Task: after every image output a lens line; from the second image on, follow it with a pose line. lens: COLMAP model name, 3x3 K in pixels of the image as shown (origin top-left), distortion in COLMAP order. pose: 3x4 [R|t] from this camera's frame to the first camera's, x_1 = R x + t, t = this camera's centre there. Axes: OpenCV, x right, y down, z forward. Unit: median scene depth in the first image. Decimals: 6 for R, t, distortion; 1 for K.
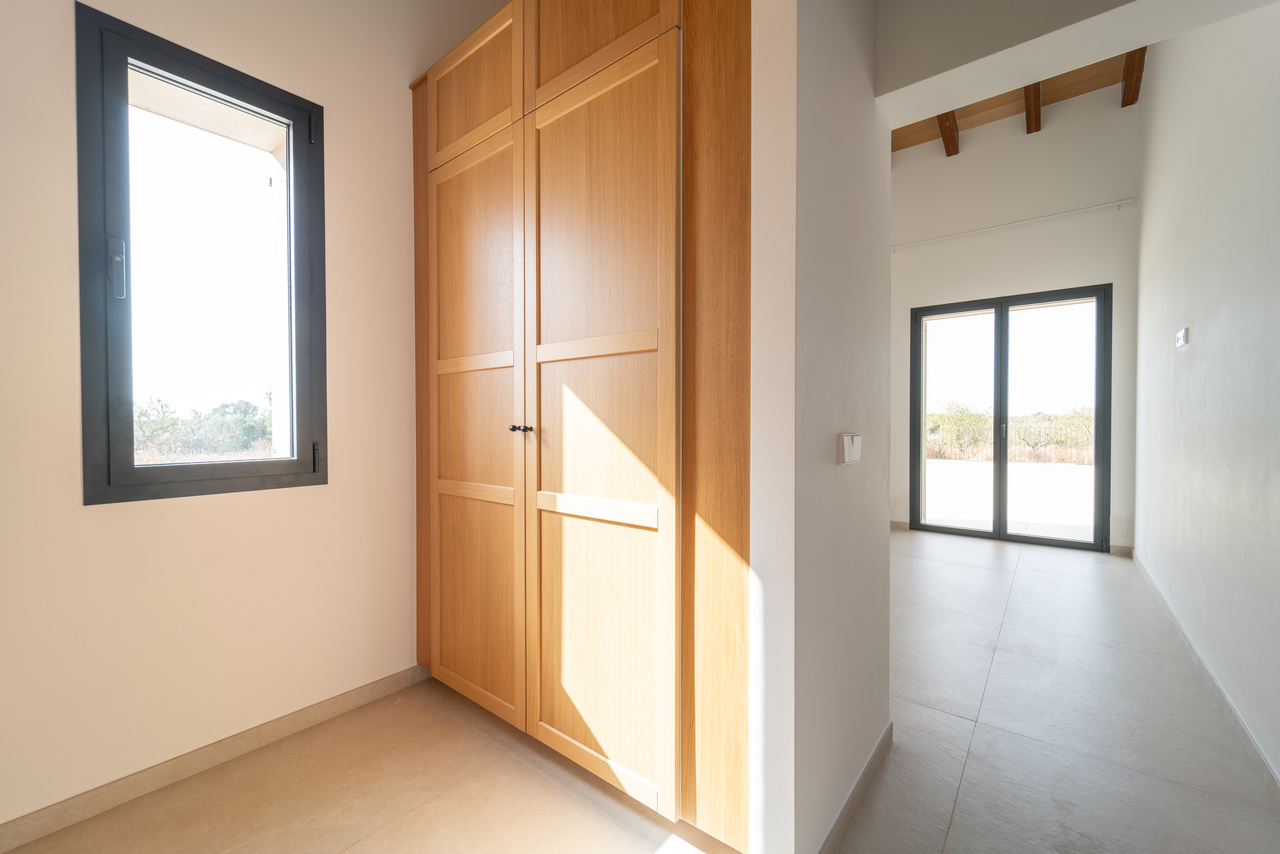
lens RADIAL K [[520.9, 0, 641.6], [0, 520.9, 432.8], [0, 0, 1]] dist [0.003759, -0.000277]
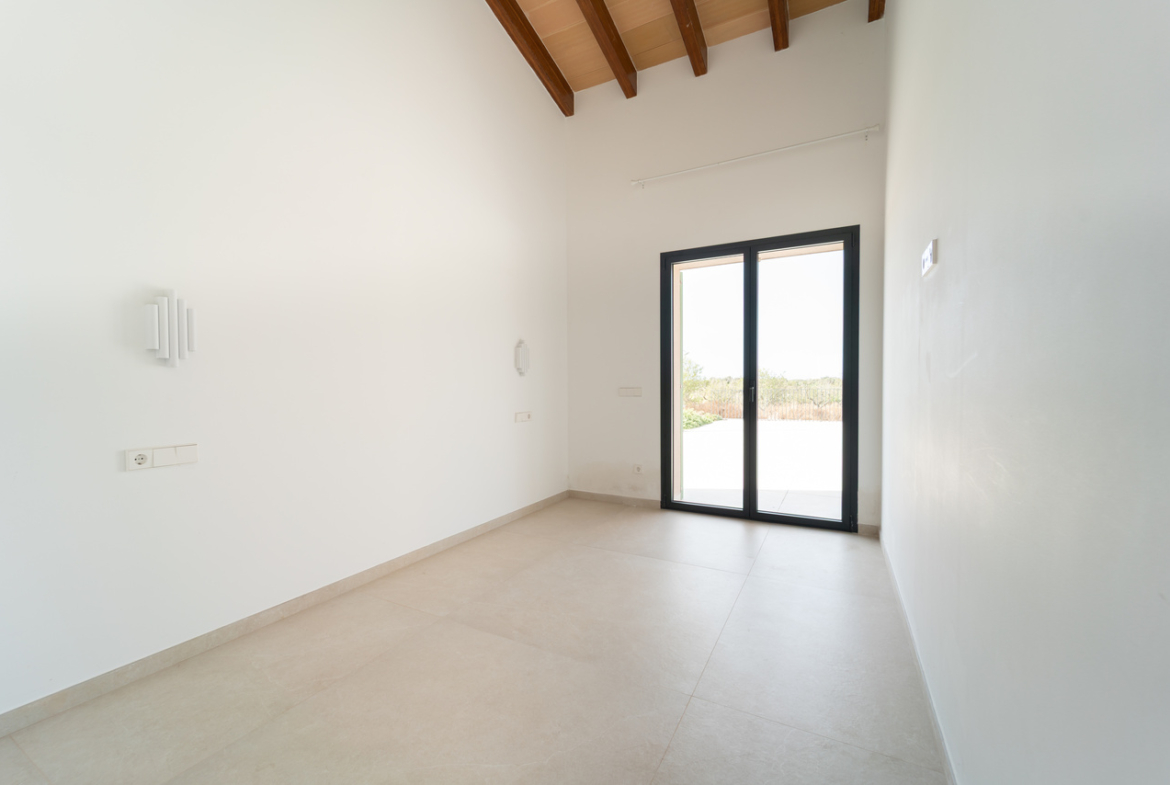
lens RADIAL K [[476.1, 0, 586.5], [0, 476.1, 397.8], [0, 0, 1]] dist [0.003759, -0.000277]
pose [[0.983200, -0.007166, 0.182391, 0.284999], [0.005993, 0.999958, 0.006980, -0.005162], [-0.182433, -0.005770, 0.983201, 0.278541]]
